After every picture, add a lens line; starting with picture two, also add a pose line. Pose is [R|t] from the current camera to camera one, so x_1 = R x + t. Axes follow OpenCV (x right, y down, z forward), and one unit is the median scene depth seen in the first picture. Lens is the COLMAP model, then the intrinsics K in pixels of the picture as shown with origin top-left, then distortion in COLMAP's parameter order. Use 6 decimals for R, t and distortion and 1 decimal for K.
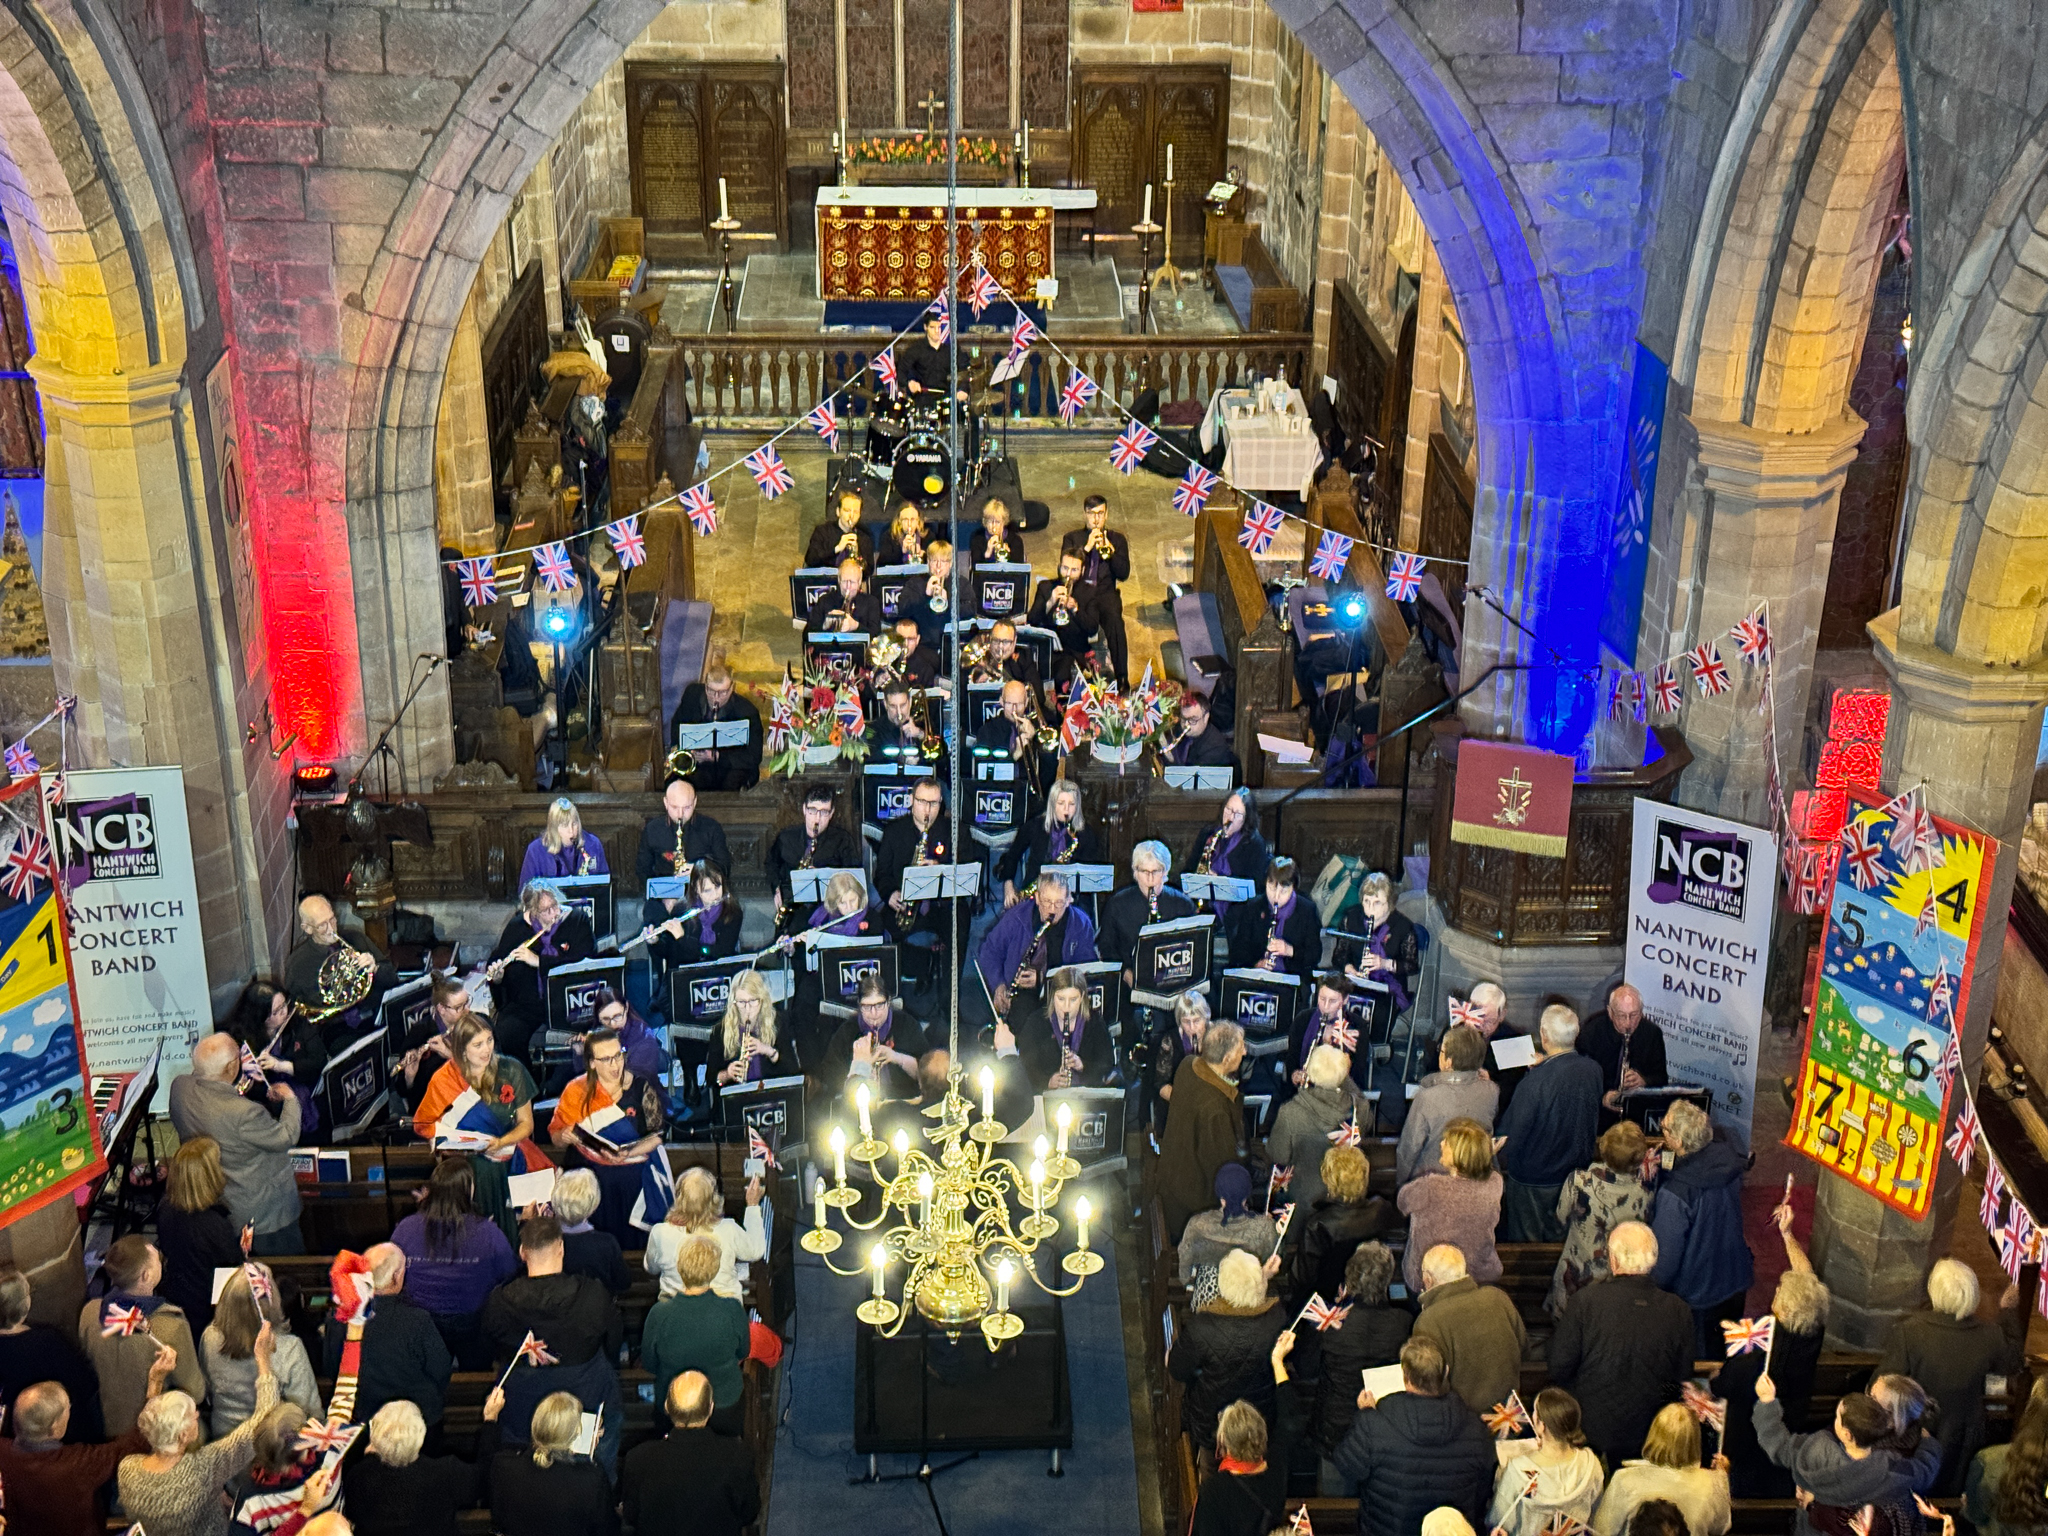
lens RADIAL K [[2813.7, 0, 1036.5], [0, 2813.7, 778.2], [0, 0, 1]] dist [0.139124, 0.000000]
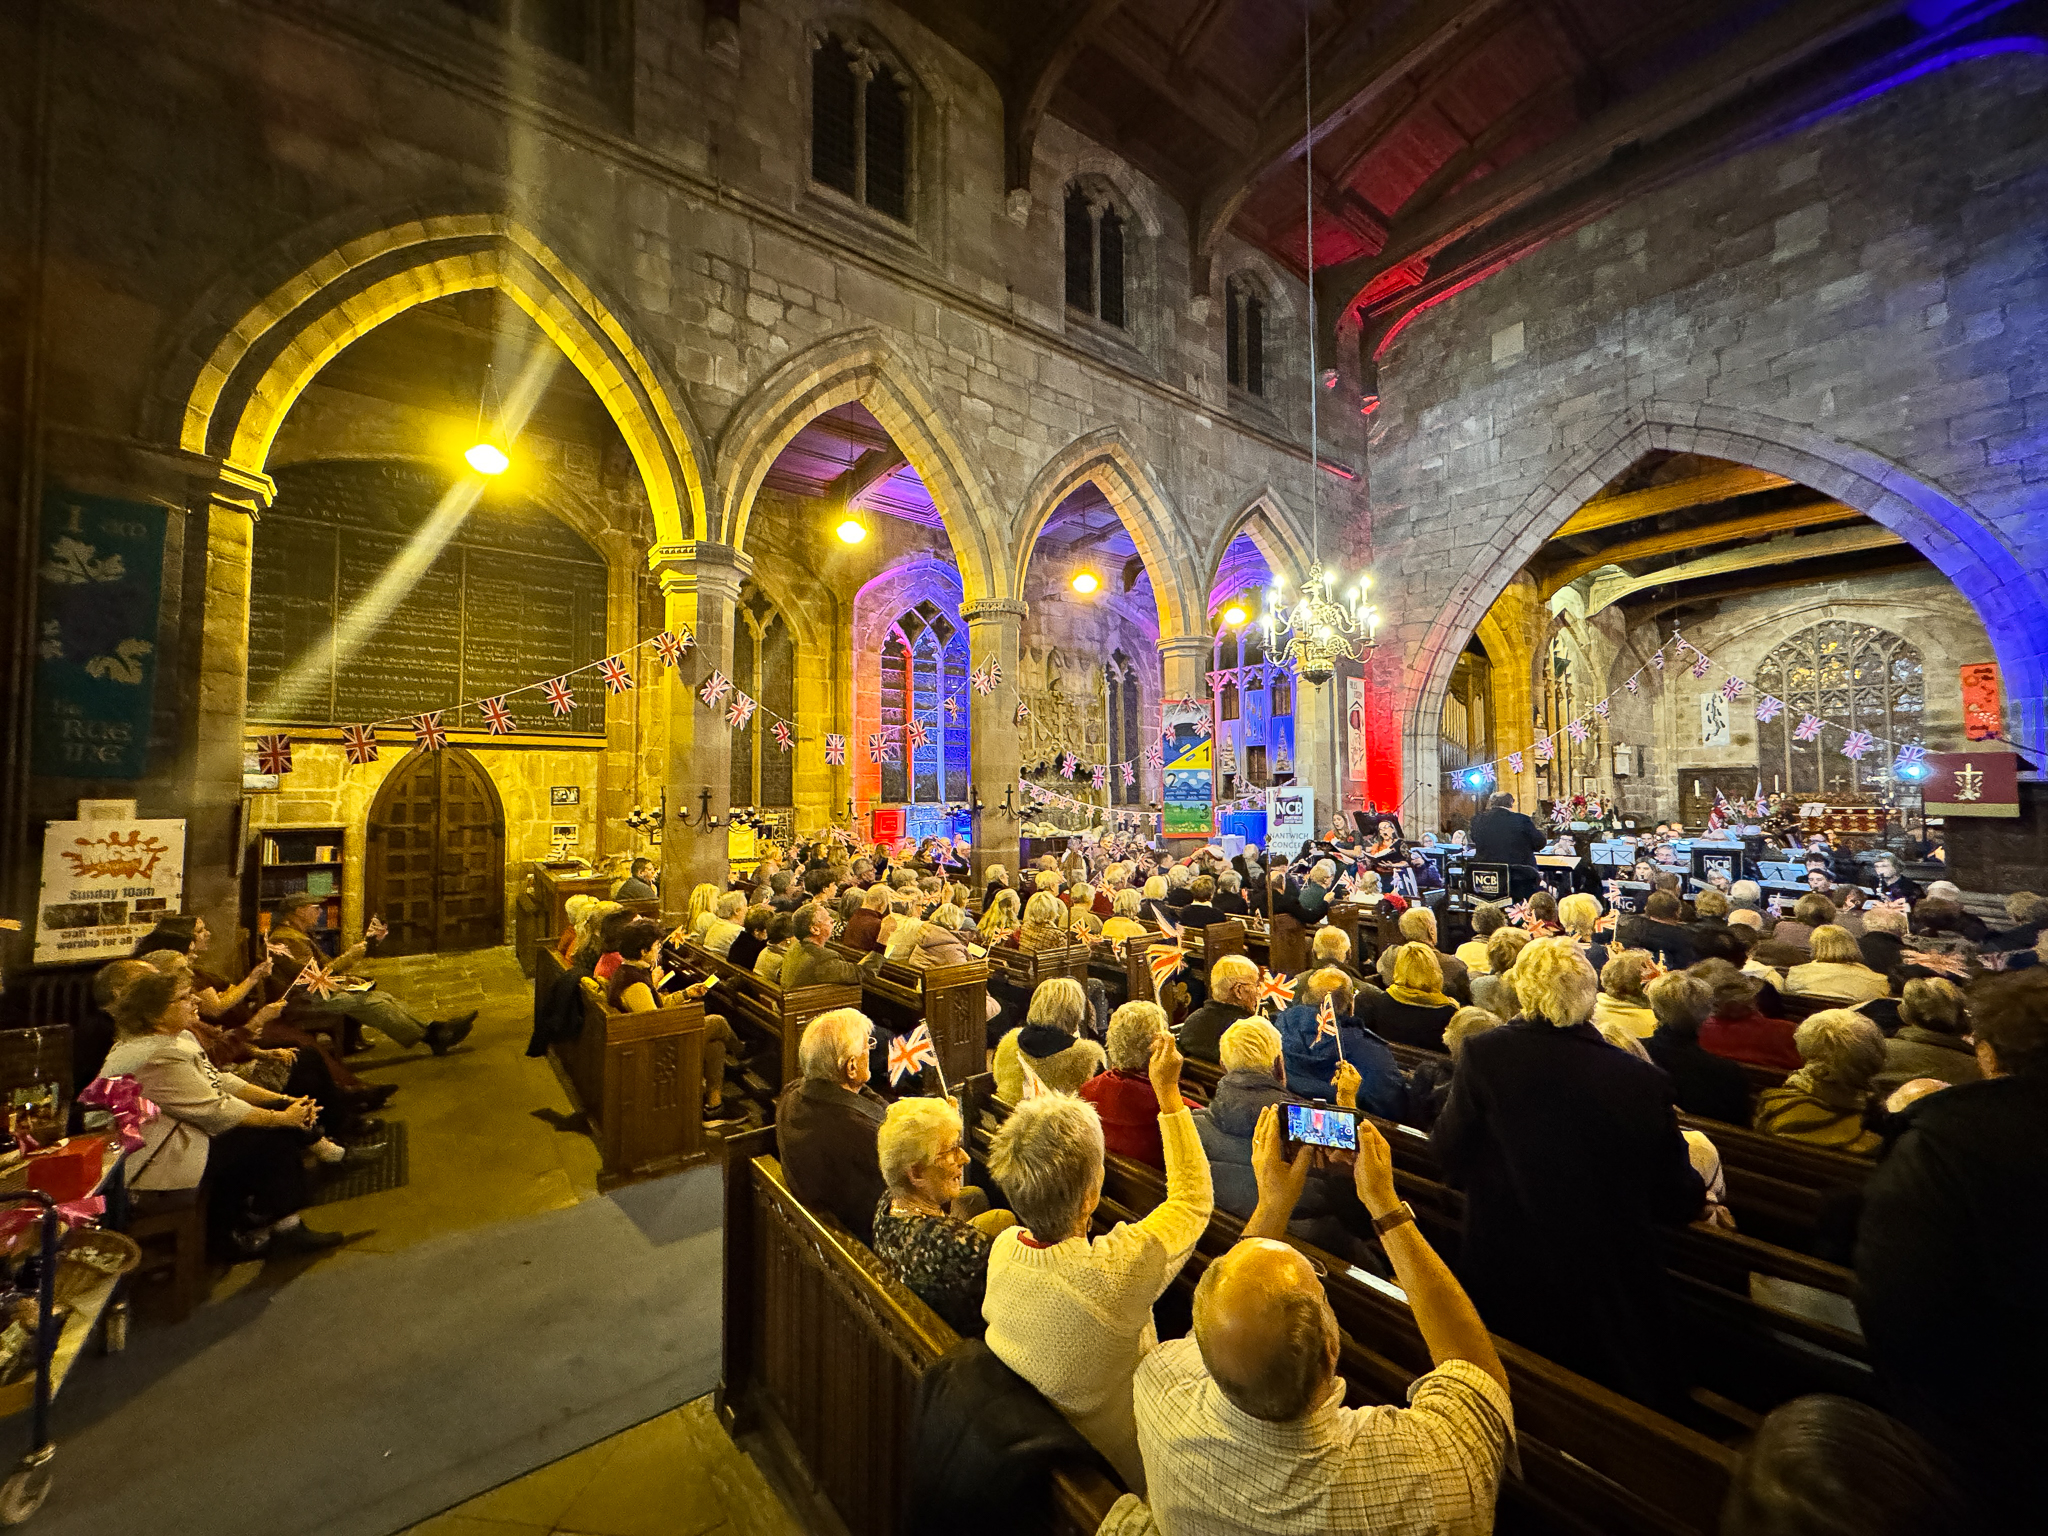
lens RADIAL K [[820.8, 0, 1021.1], [0, 820.8, 763.1], [0, 0, 1]] dist [-0.001055, 0.000028]
pose [[0.586236, -0.045274, -0.808874, 0.233475], [-0.324939, 0.901467, -0.285958, 0.328413], [0.742120, 0.430473, 0.513762, 0.297347]]
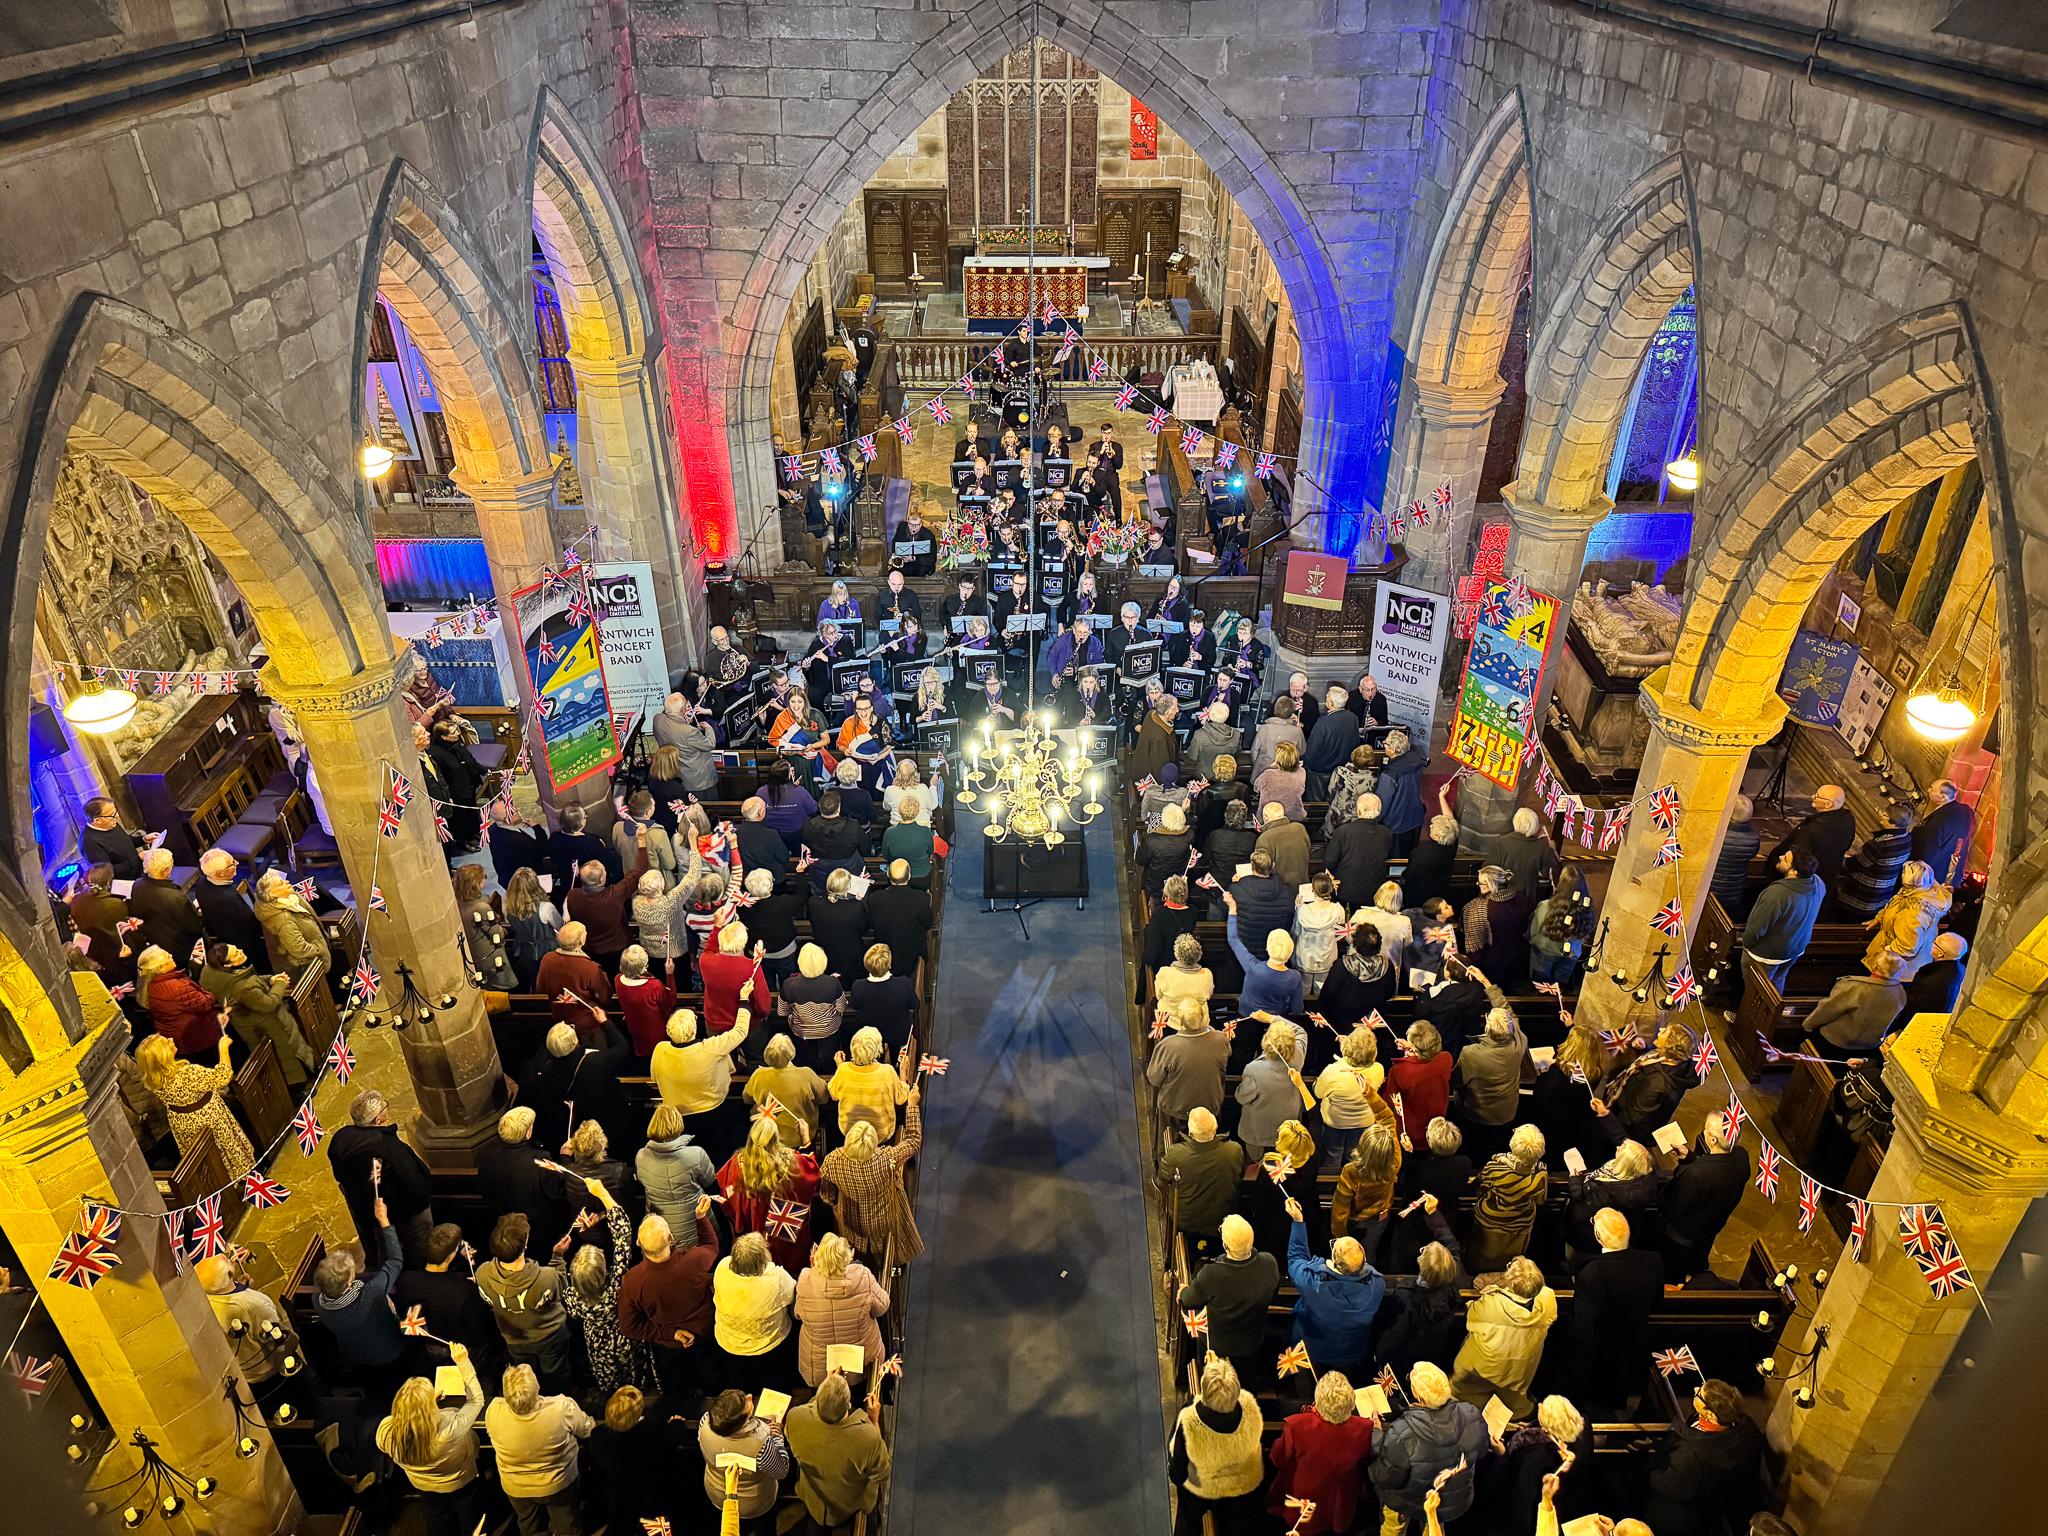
lens RADIAL K [[1438.6, 0, 1028.5], [0, 1438.6, 761.6], [0, 0, 1]] dist [0.112456, -0.127811]
pose [[0.999383, 0.008266, -0.034133, 0.003252], [-0.003661, 0.991134, 0.132813, -0.001144], [0.034929, -0.132607, 0.990553, -0.024616]]
